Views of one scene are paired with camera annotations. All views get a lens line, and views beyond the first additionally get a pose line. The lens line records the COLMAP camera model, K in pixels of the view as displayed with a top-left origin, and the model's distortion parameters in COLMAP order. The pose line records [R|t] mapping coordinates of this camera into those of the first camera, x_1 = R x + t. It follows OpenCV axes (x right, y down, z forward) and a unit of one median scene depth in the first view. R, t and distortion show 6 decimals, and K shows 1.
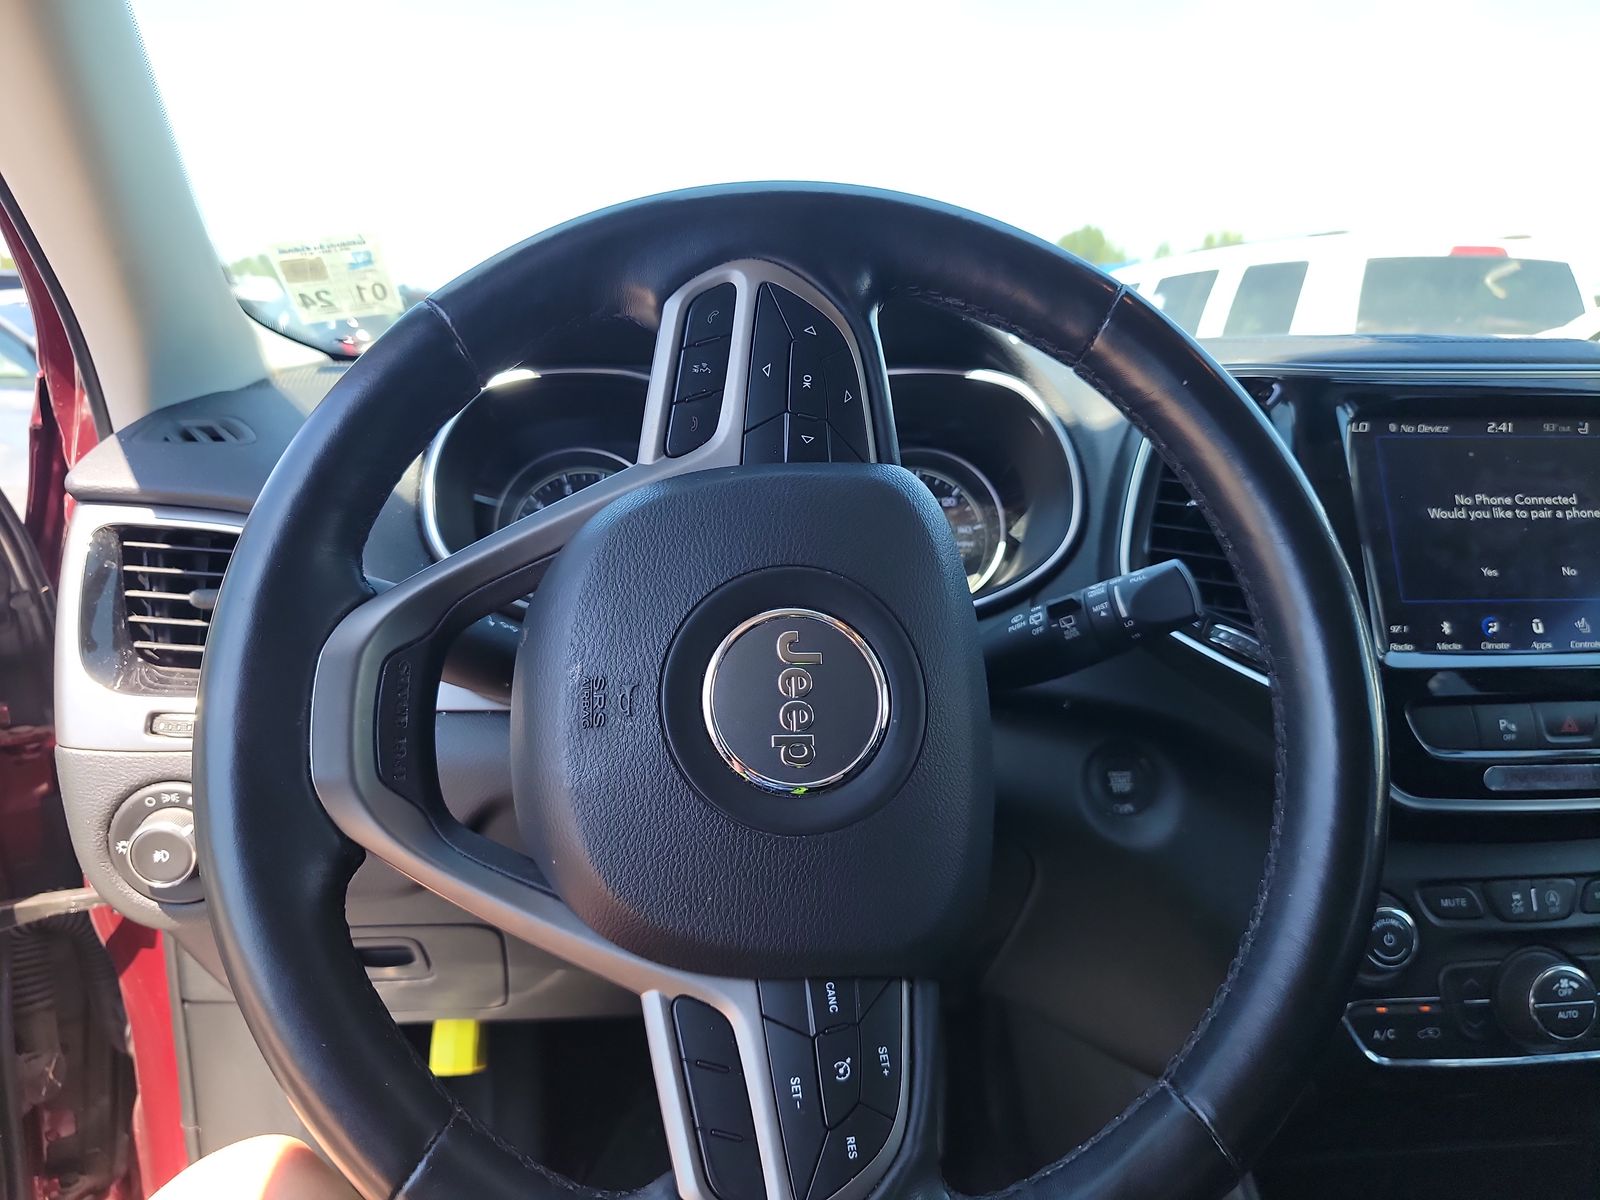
lens RADIAL K [[1149.9, 0, 800.0], [0, 1149.9, 600.0], [0, 0, 1]] dist [0.085943, -0.111426]
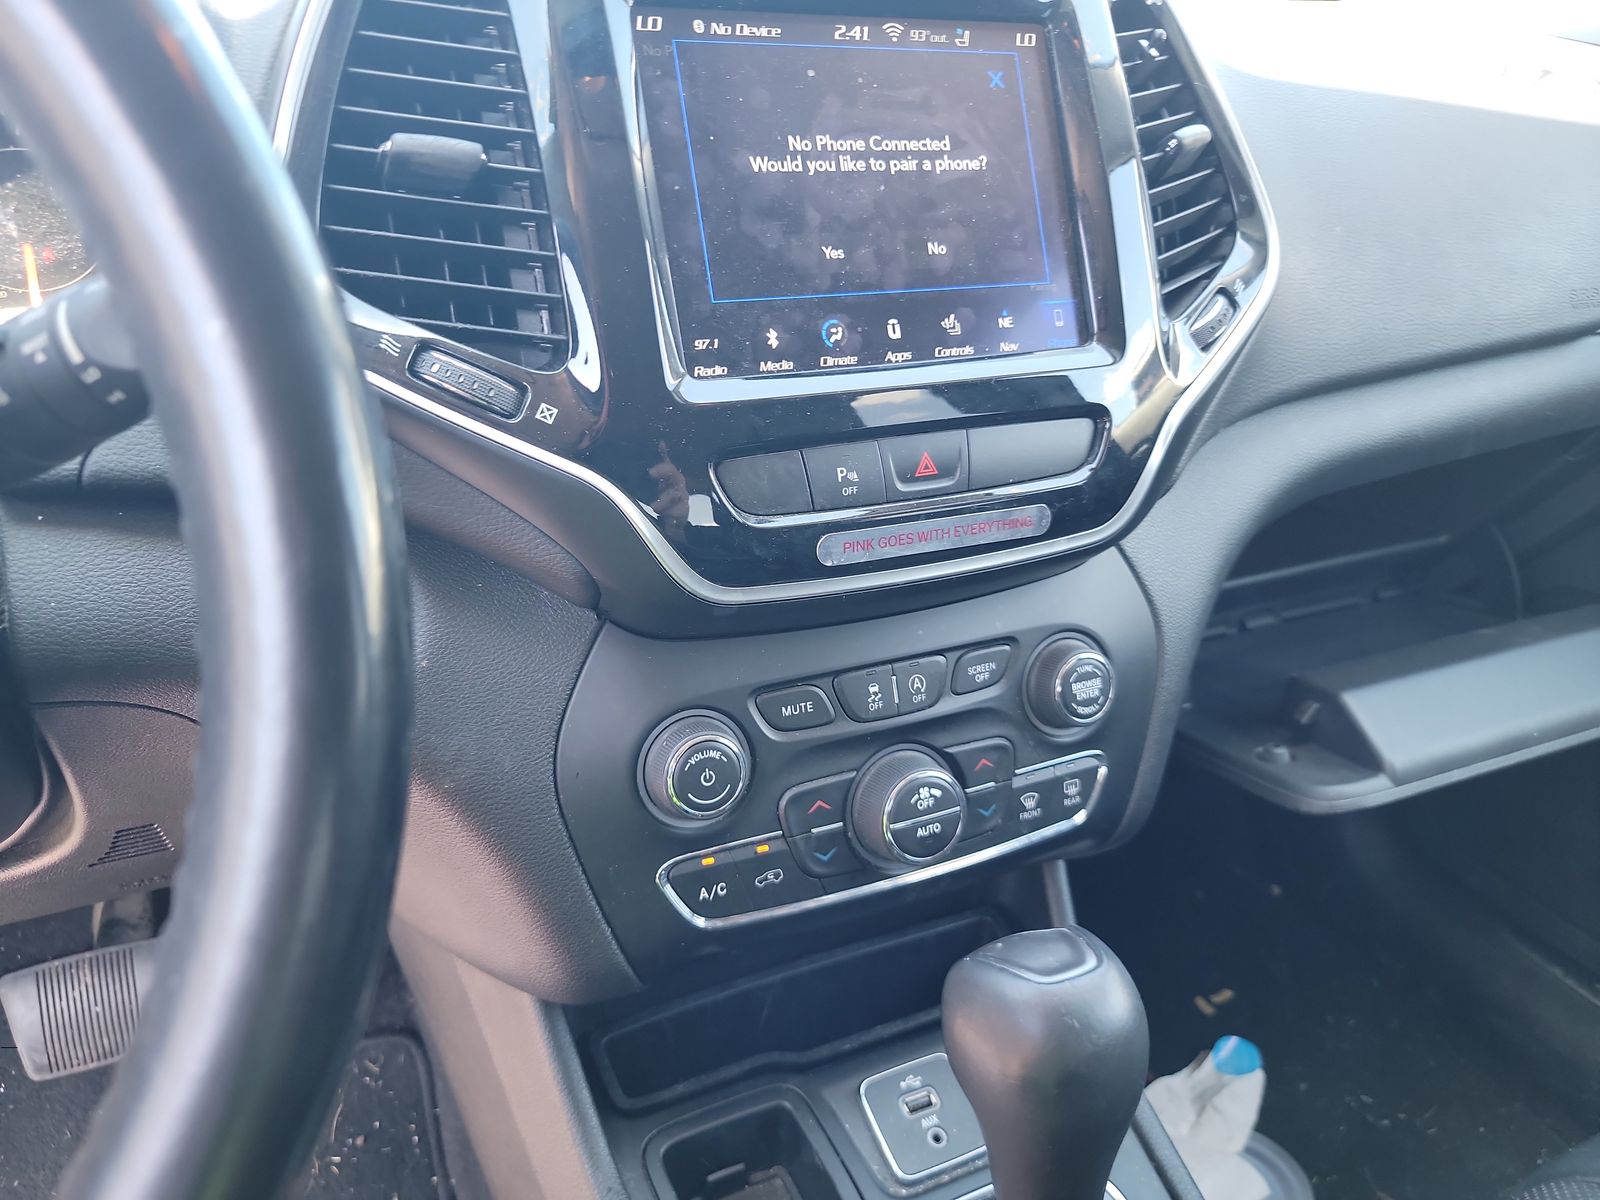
lens RADIAL K [[1114.4, 0, 800.0], [0, 1114.4, 600.0], [0, 0, 1]] dist [0.058548, -0.142938]
pose [[0.941700, -0.125641, 0.312115, 0.341223], [0.043557, 0.965378, 0.257191, 0.003815], [-0.333622, -0.228602, 0.914569, 0.350001]]
